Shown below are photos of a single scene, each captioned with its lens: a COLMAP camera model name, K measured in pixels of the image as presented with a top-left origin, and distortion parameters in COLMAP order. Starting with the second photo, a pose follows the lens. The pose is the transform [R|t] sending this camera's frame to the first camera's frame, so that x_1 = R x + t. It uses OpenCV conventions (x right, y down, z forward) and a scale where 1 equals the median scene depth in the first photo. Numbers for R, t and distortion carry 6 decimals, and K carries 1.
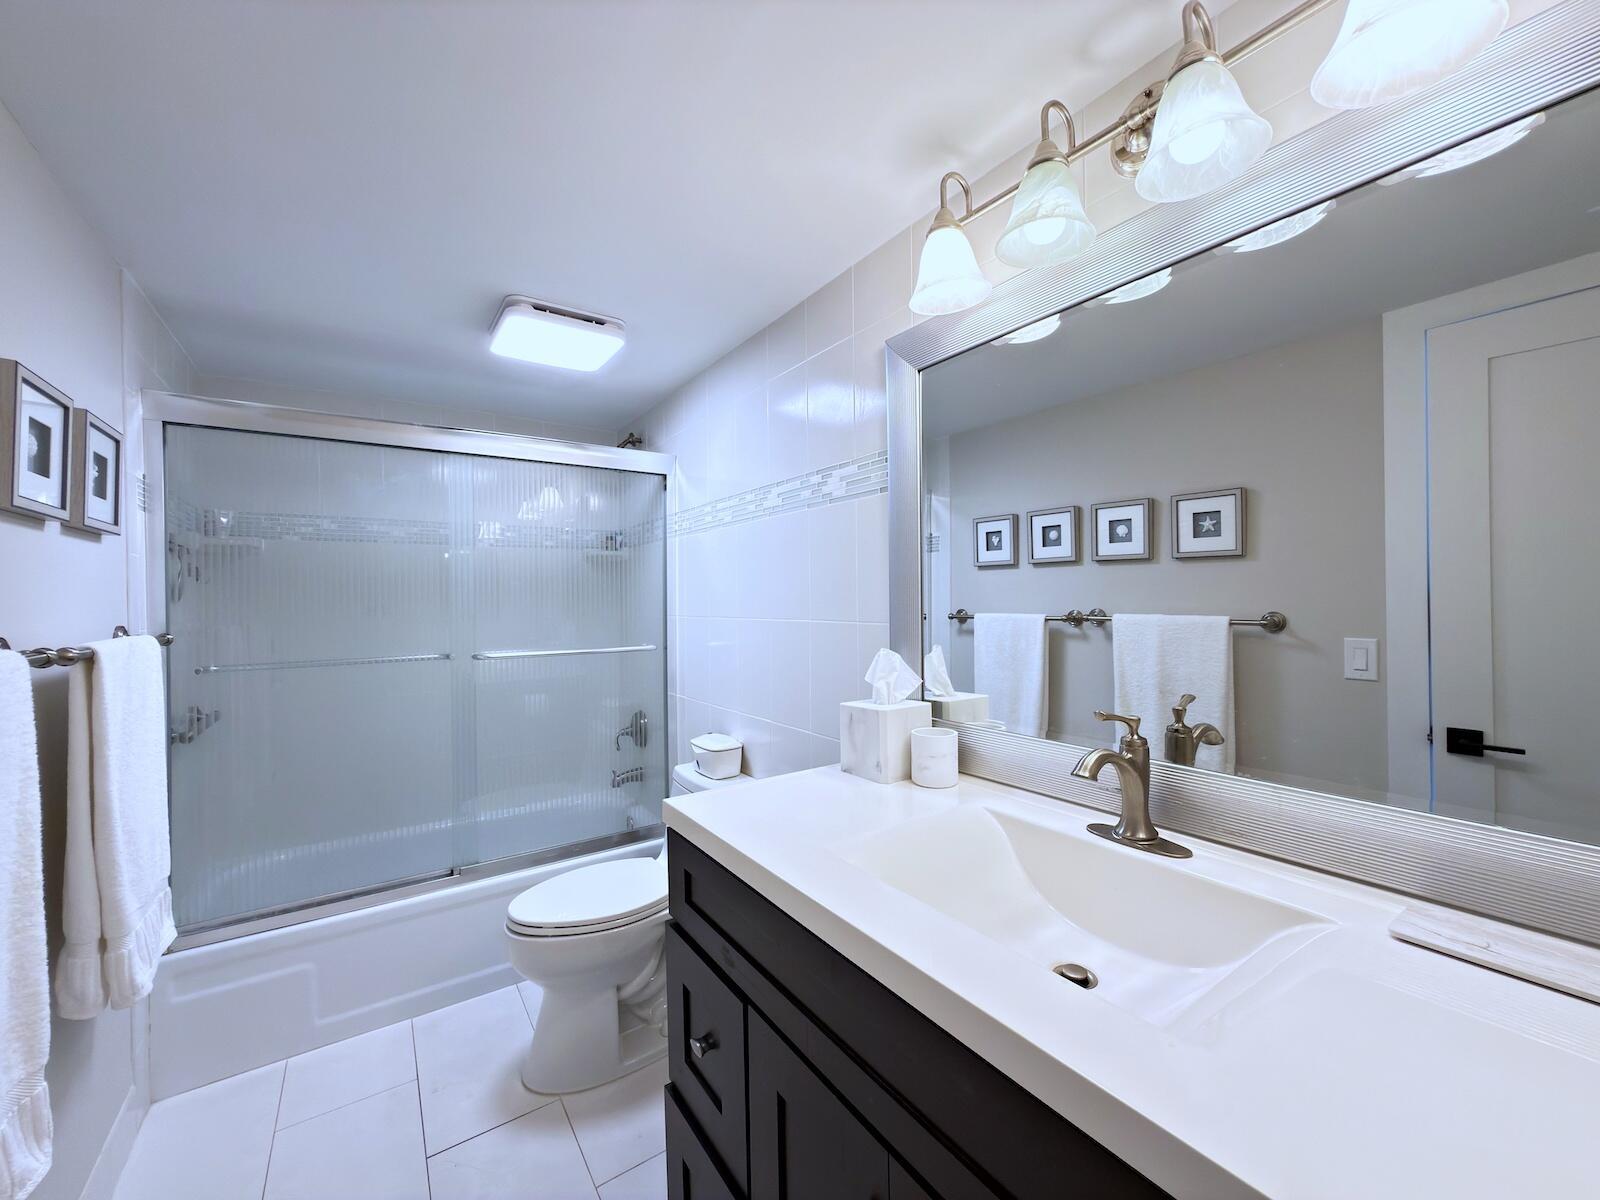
lens RADIAL K [[649.4, 0, 799.3], [0, 649.4, 603.1], [0, 0, 1]] dist [0.002207, 0.000447]
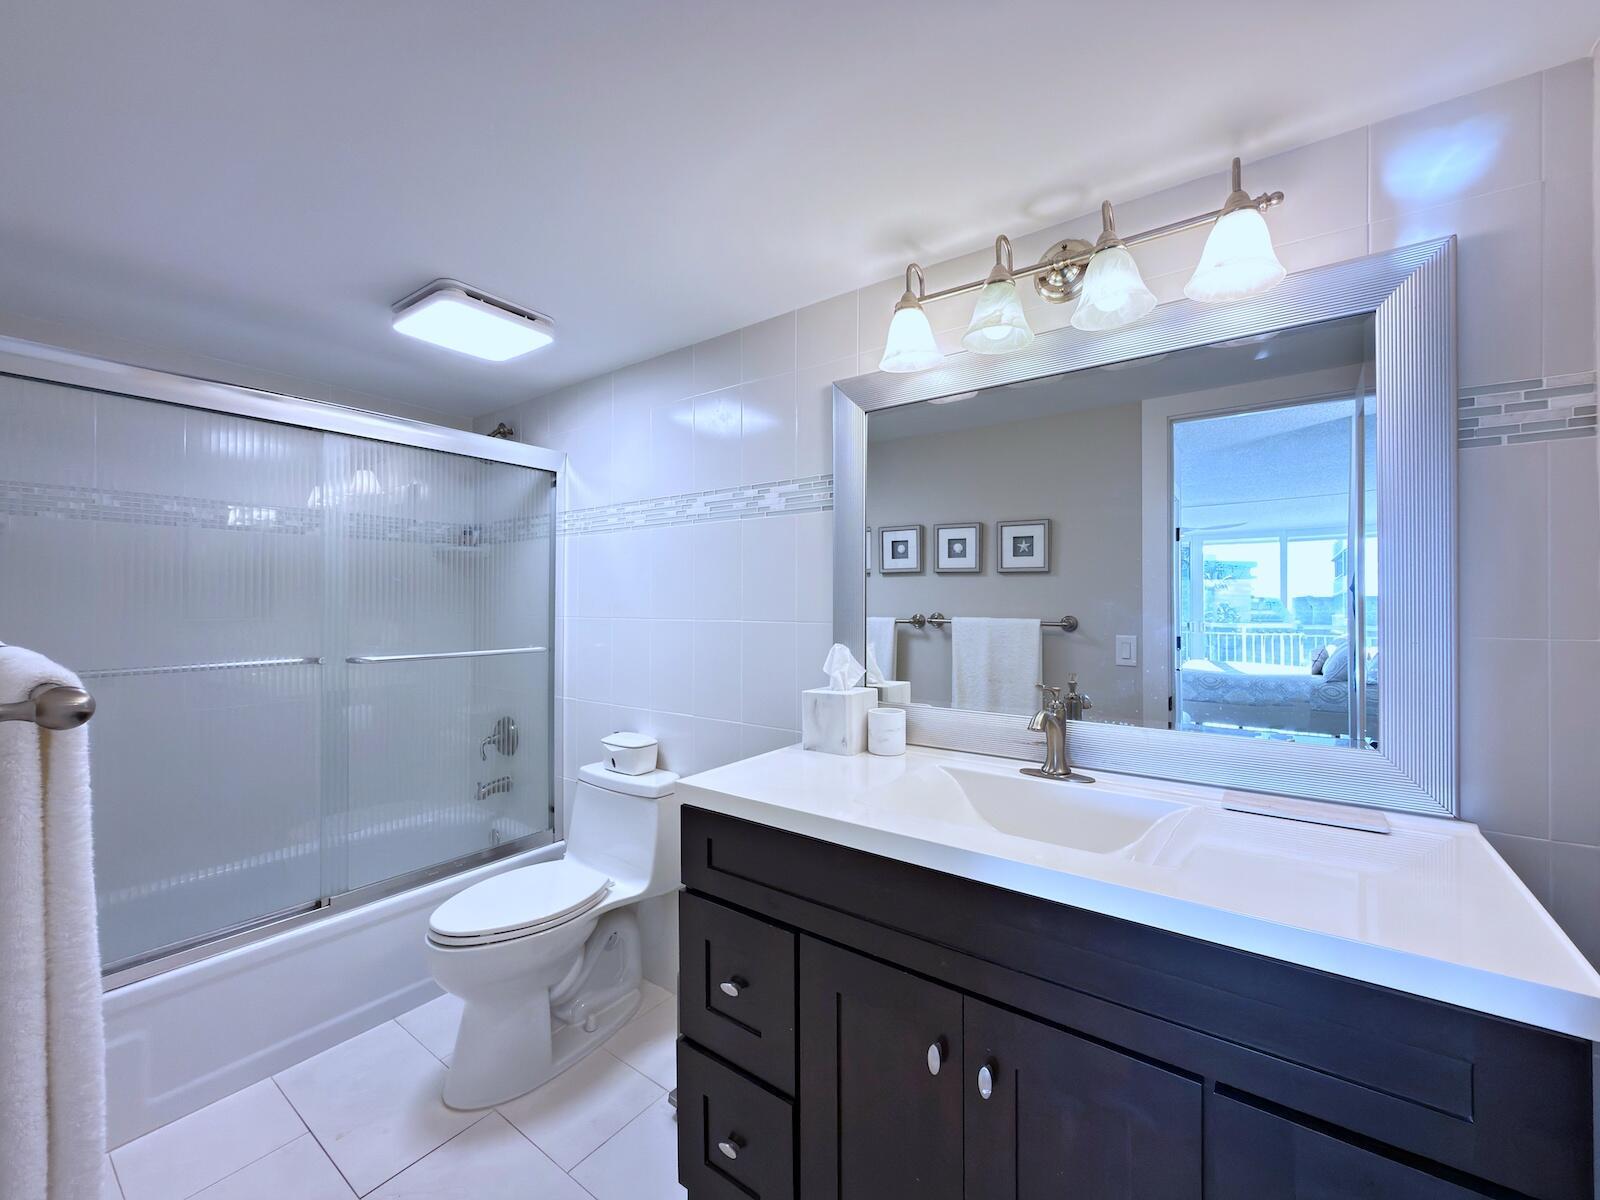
lens RADIAL K [[649.4, 0, 826.2], [0, 649.4, 603.7], [0, 0, 1]] dist [0.002207, 0.000447]
pose [[0.942099, 0.012255, 0.335109, -0.193296], [-0.010597, 0.999921, -0.006776, 0.003549], [-0.335166, 0.002833, 0.942155, -0.072304]]
